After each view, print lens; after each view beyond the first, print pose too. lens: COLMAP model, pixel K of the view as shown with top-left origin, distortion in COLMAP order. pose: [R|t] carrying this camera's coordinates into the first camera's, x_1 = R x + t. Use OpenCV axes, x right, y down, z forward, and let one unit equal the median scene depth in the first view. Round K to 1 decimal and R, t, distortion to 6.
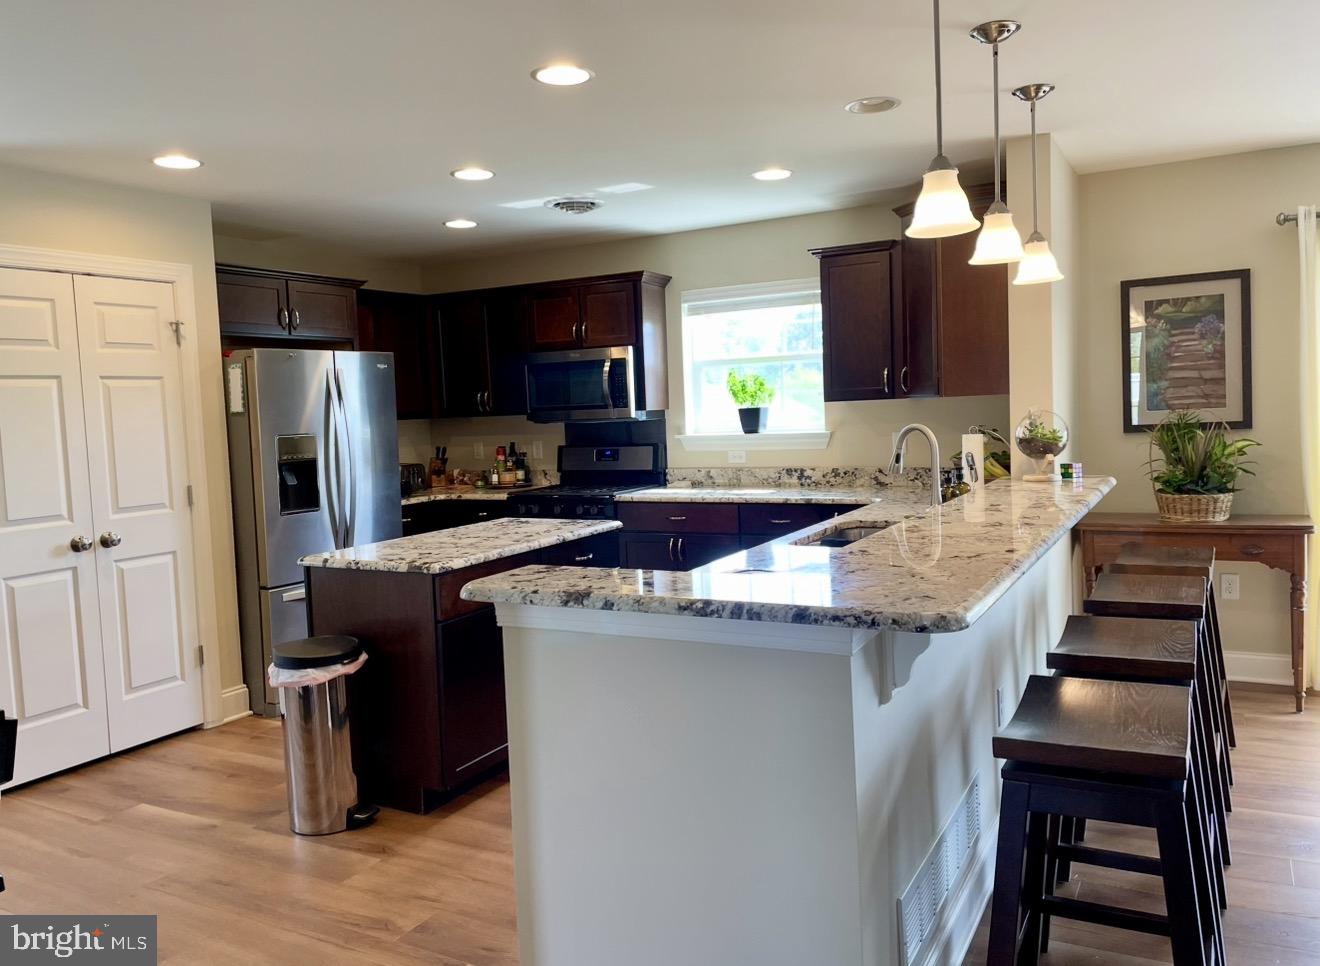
lens RADIAL K [[994.6, 0, 654.9], [0, 994.6, 460.1], [0, 0, 1]] dist [0.121578, -0.128609]
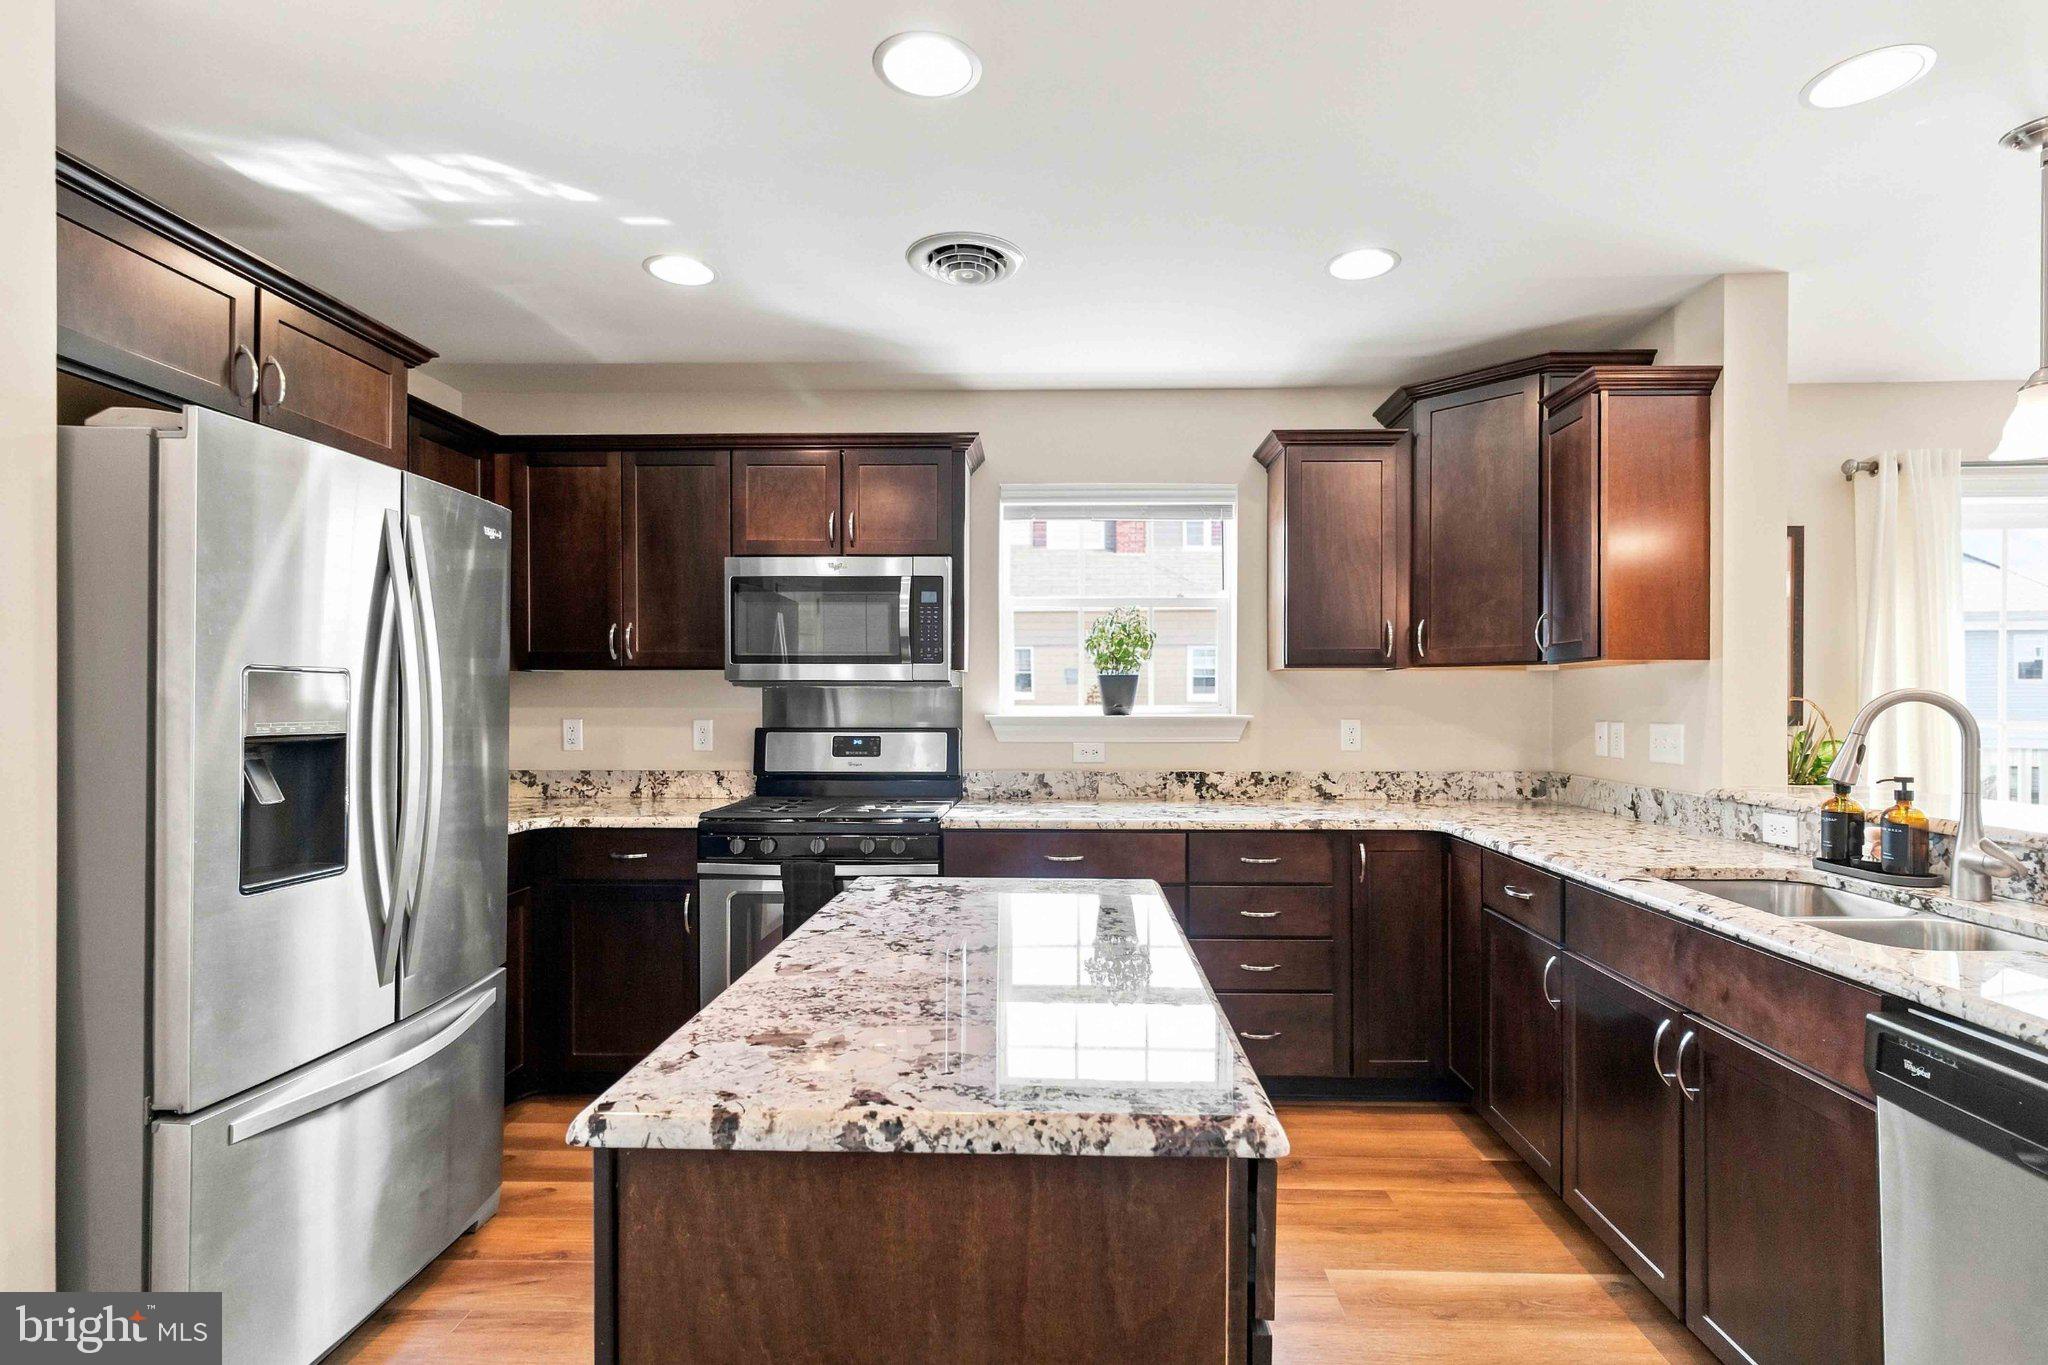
lens RADIAL K [[993.2, 0, 1036.4], [0, 993.2, 698.6], [0, 0, 1]] dist [0.000220, 0.000917]
pose [[0.886375, 0.042459, 0.461016, -0.301272], [-0.011668, 0.997518, -0.069436, 0.008600], [-0.462820, 0.056168, 0.884671, 0.590216]]
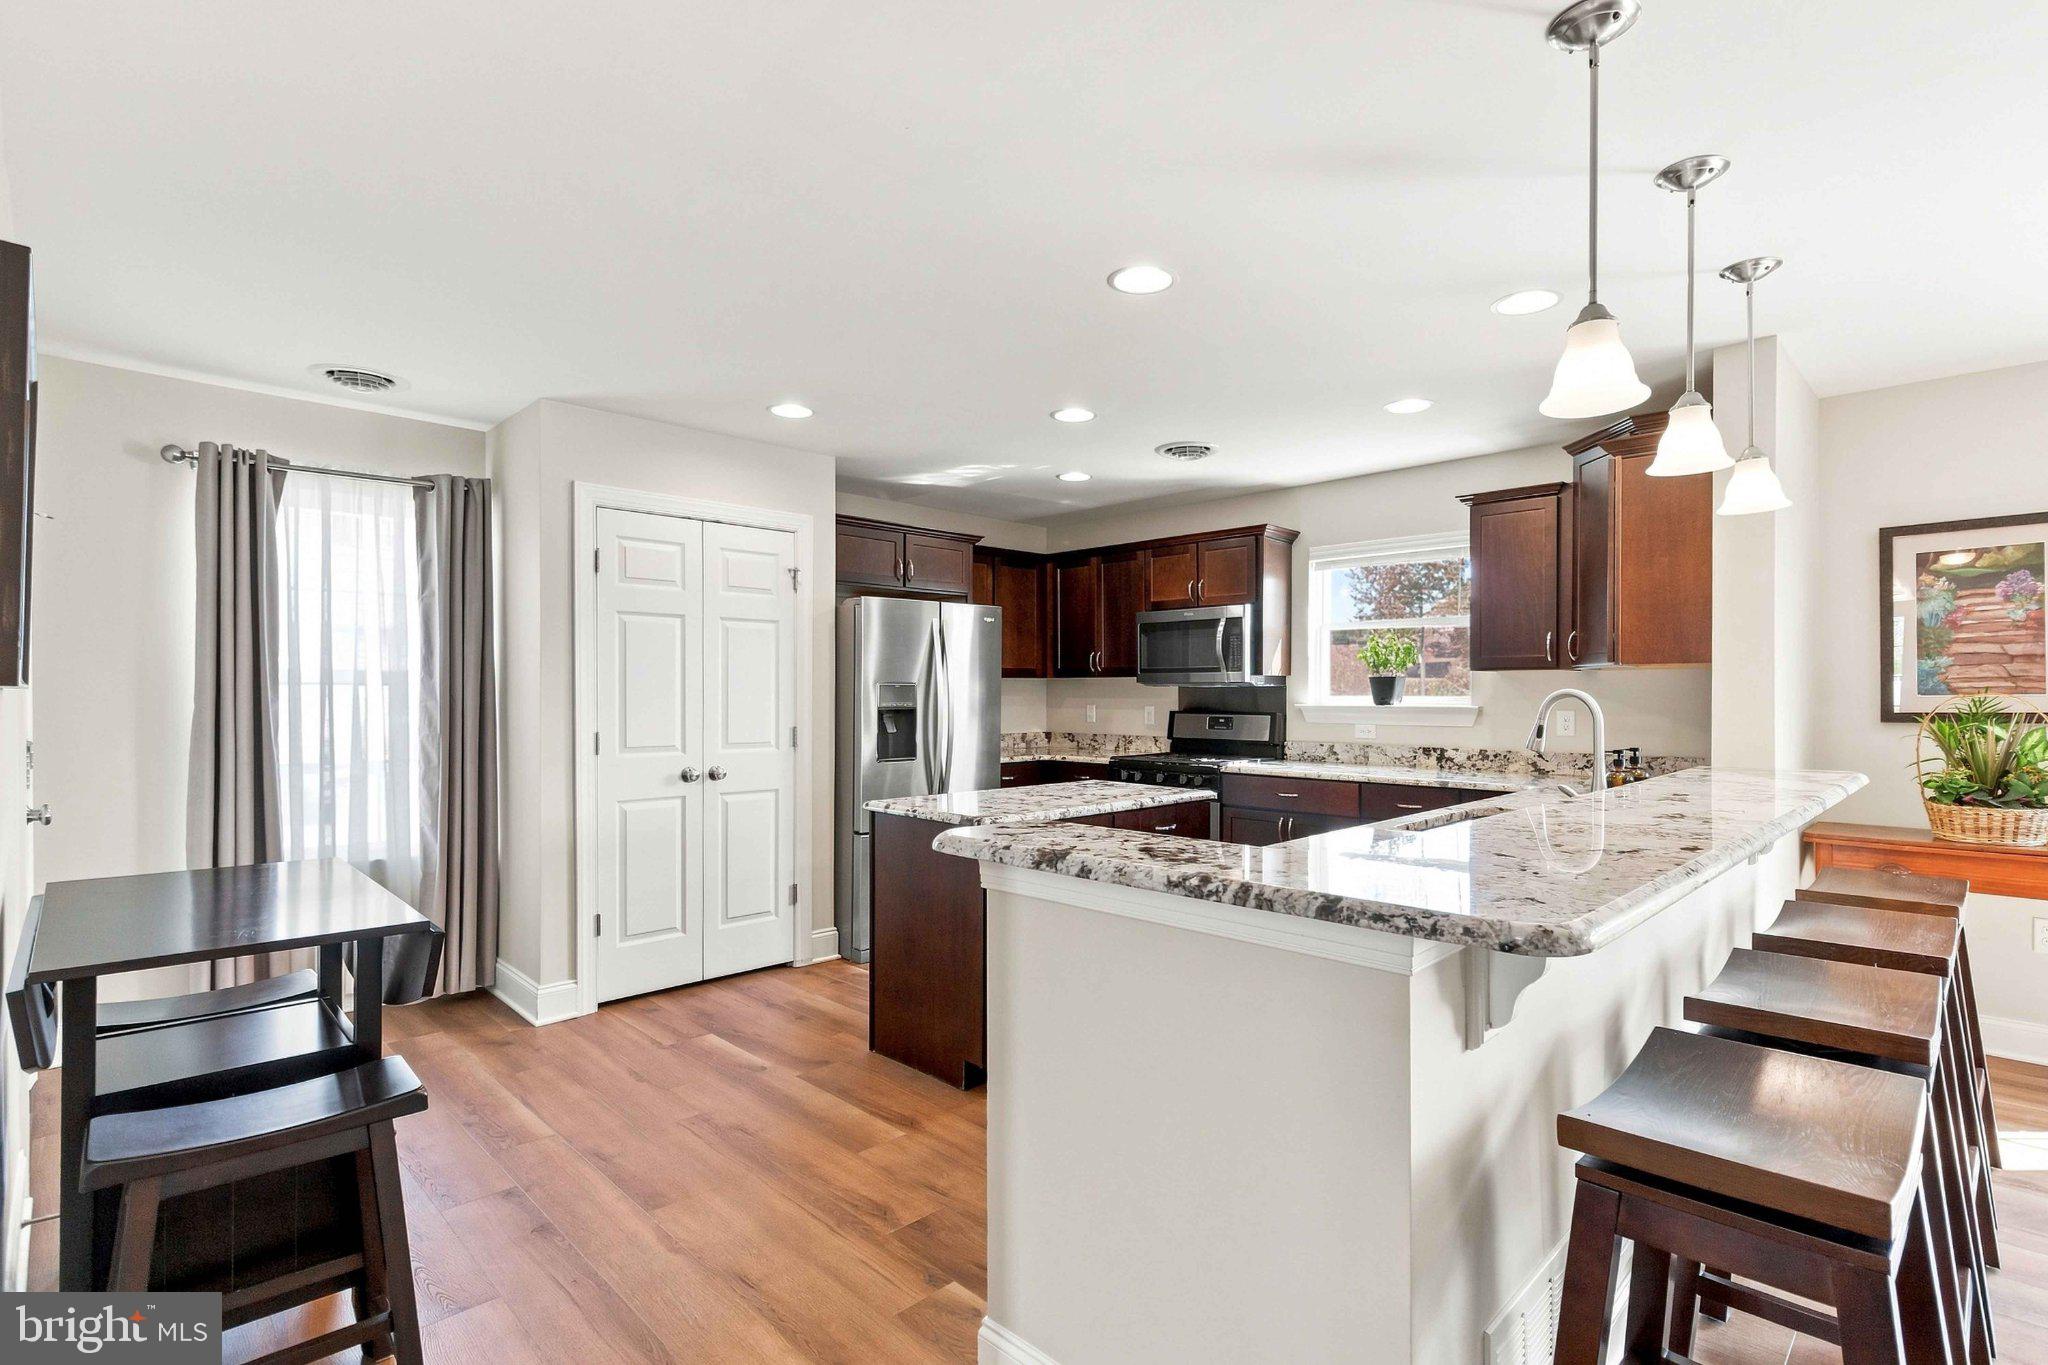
lens RADIAL K [[973.6, 0, 1050.8], [0, 973.6, 692.2], [0, 0, 1]] dist [0.017020, 0.001775]
pose [[0.963708, 0.041896, -0.263650, 0.050848], [-0.054760, 0.997631, -0.041633, 0.017086], [0.261281, 0.054559, 0.963720, 0.111850]]
